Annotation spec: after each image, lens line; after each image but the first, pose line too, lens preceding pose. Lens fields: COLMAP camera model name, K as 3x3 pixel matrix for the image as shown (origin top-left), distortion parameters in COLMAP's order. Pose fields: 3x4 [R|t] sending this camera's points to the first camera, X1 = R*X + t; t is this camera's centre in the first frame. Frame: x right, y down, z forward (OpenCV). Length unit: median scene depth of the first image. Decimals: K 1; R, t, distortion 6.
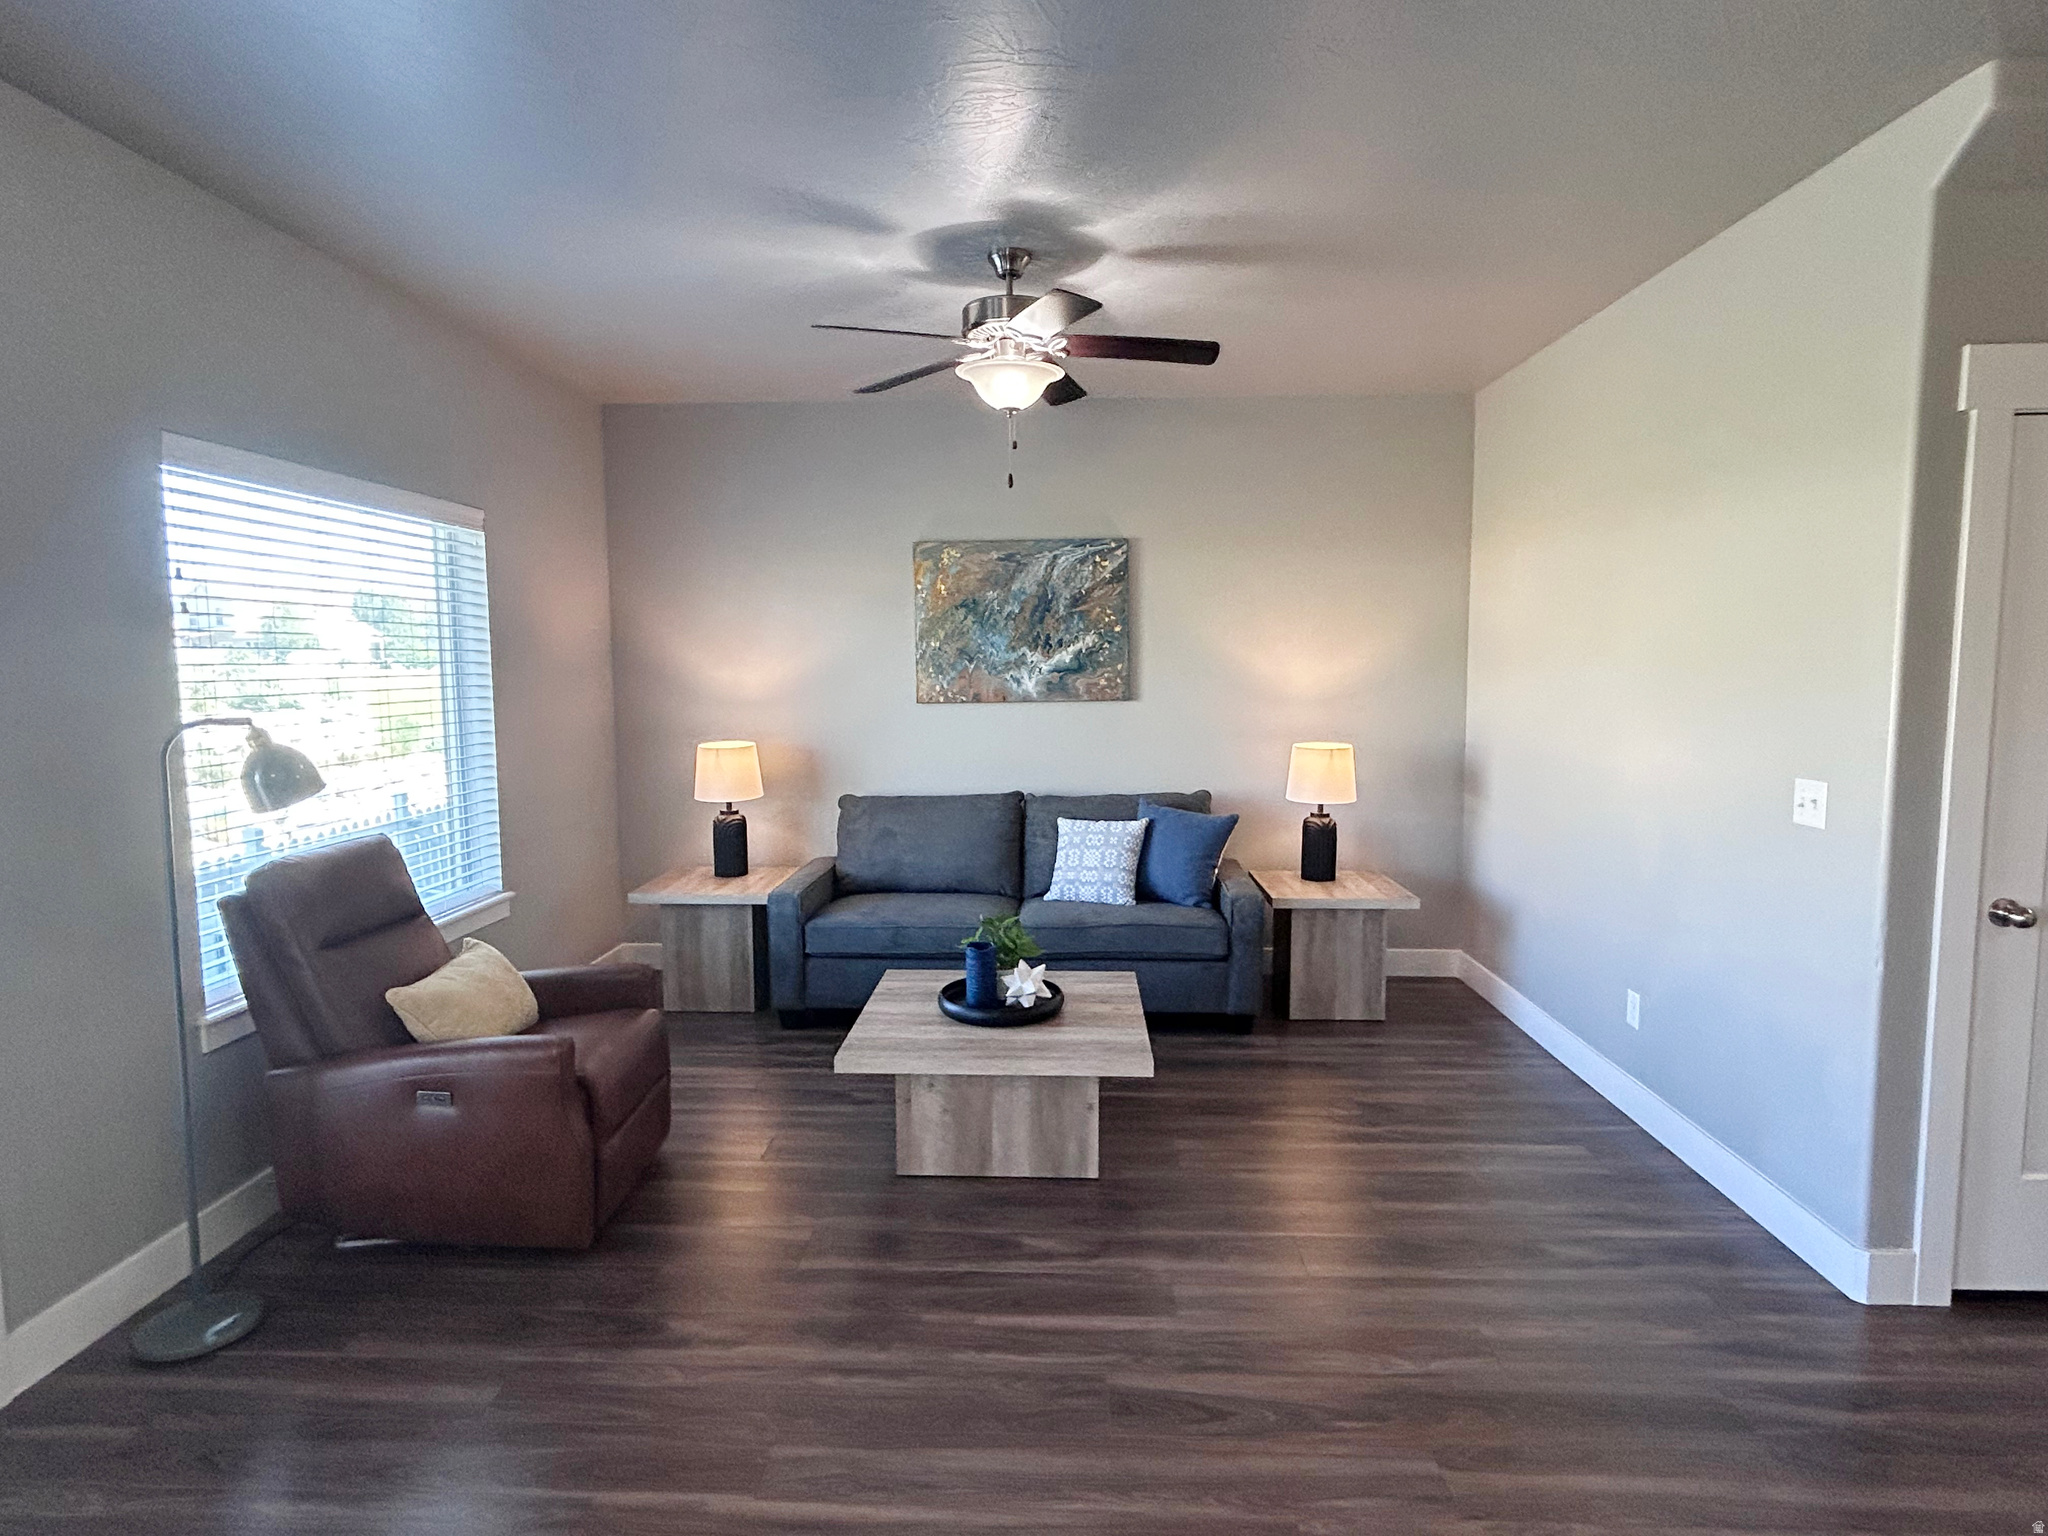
lens RADIAL K [[1108.0, 0, 1028.1], [0, 1108.0, 764.8], [0, 0, 1]] dist [-0.005515, 0.003422]
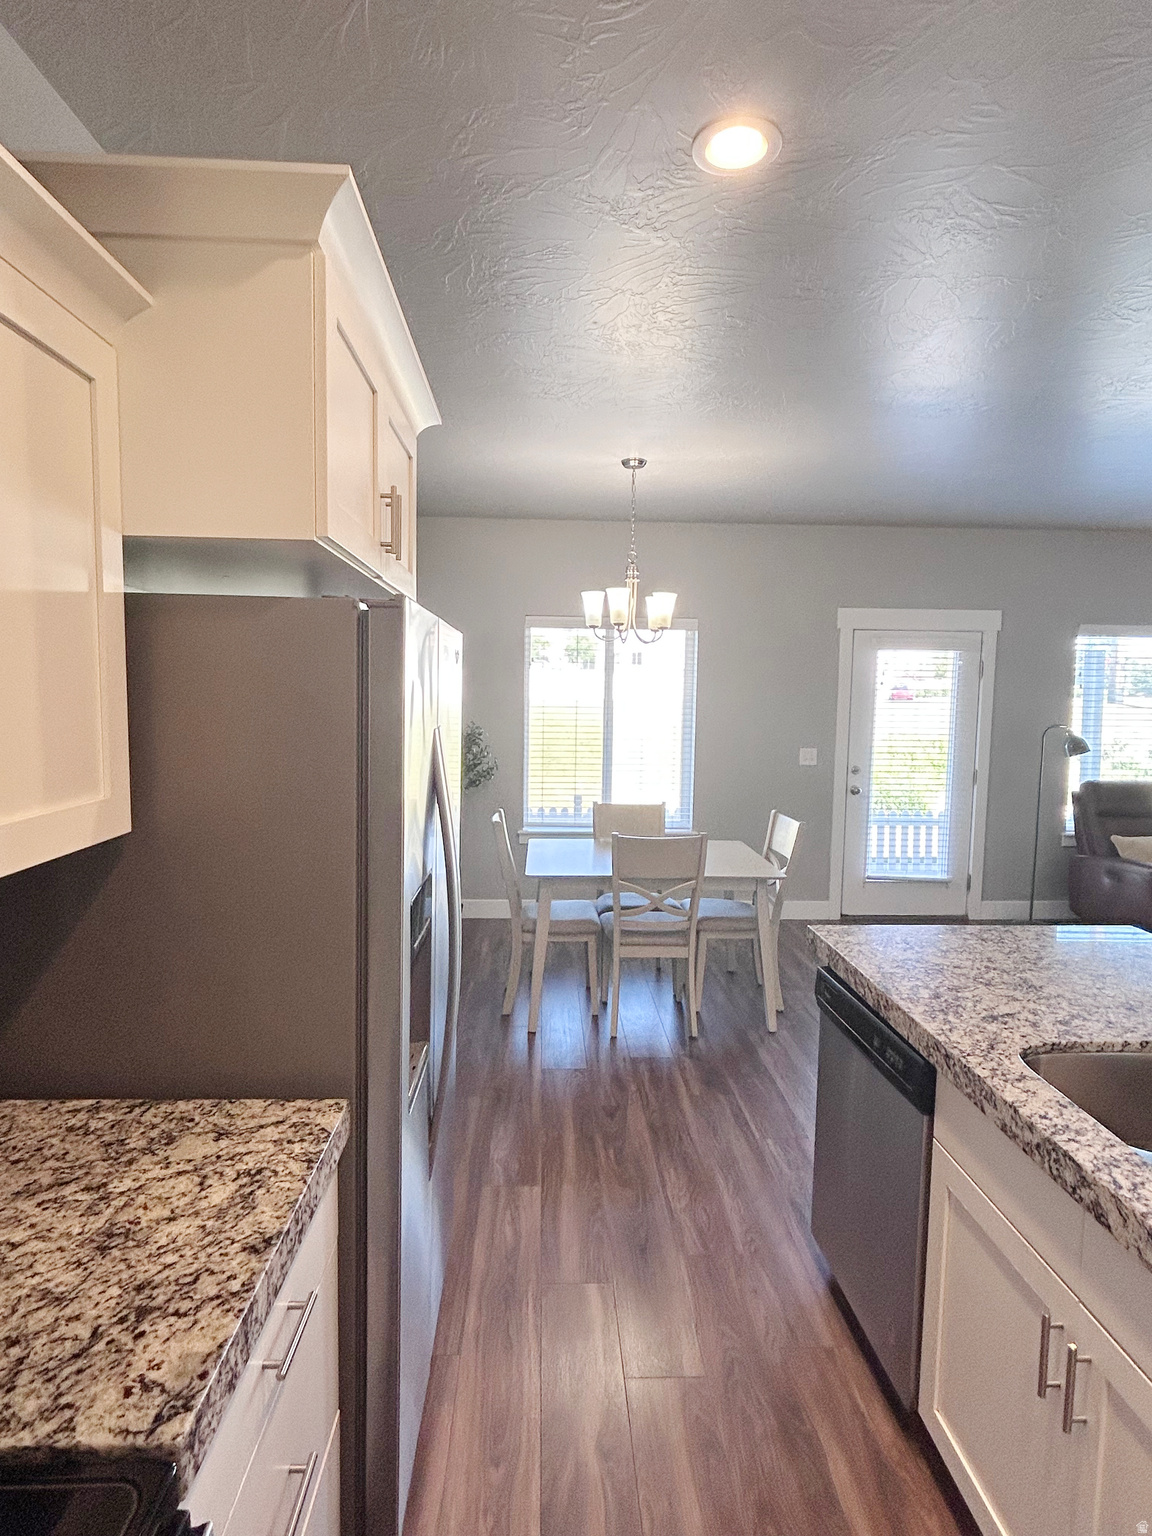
lens RADIAL K [[831.0, 0, 580.1], [0, 831.0, 762.0], [0, 0, 1]] dist [-0.005515, 0.003422]
pose [[0.082905, 0.090241, -0.992463, 0.746402], [-0.106494, 0.990991, 0.081212, 0.006349], [0.990851, 0.098959, 0.091768, -0.258503]]
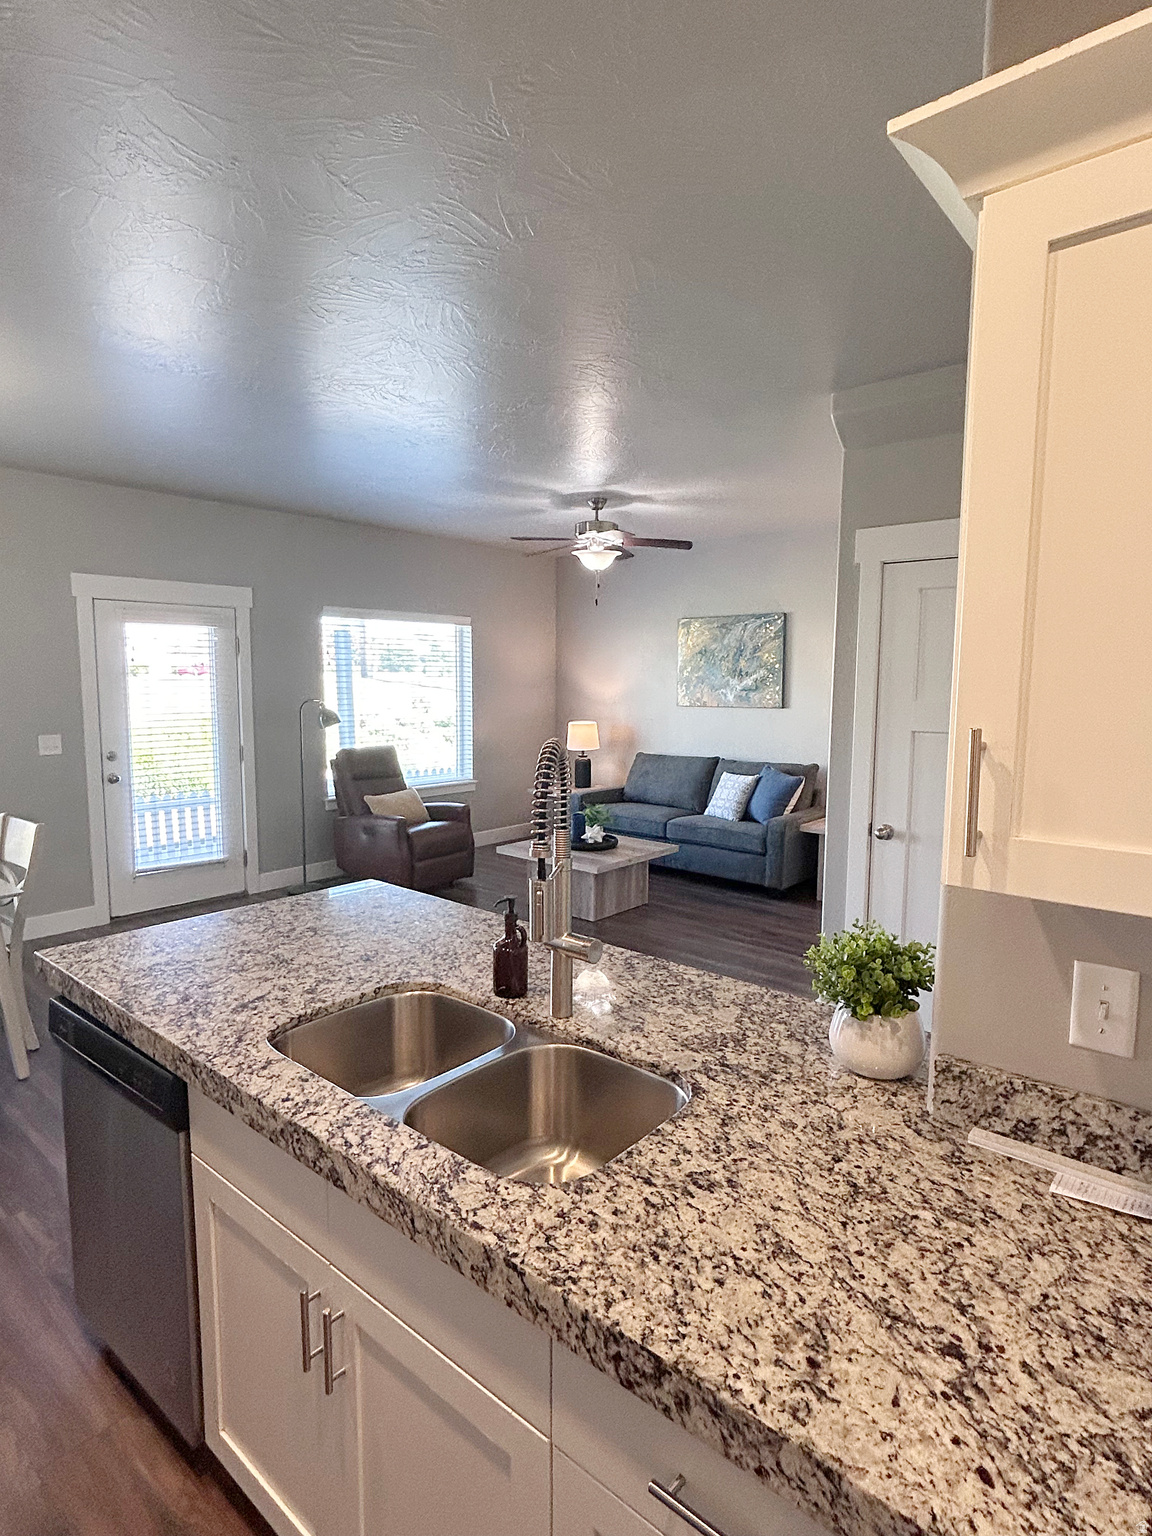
lens RADIAL K [[831.0, 0, 577.4], [0, 831.0, 764.7], [0, 0, 1]] dist [-0.005515, 0.003422]
pose [[0.782562, 0.075908, -0.617927, 0.731112], [-0.067305, 0.997037, 0.037242, 0.002719], [0.618923, 0.012445, 0.785353, -0.224131]]
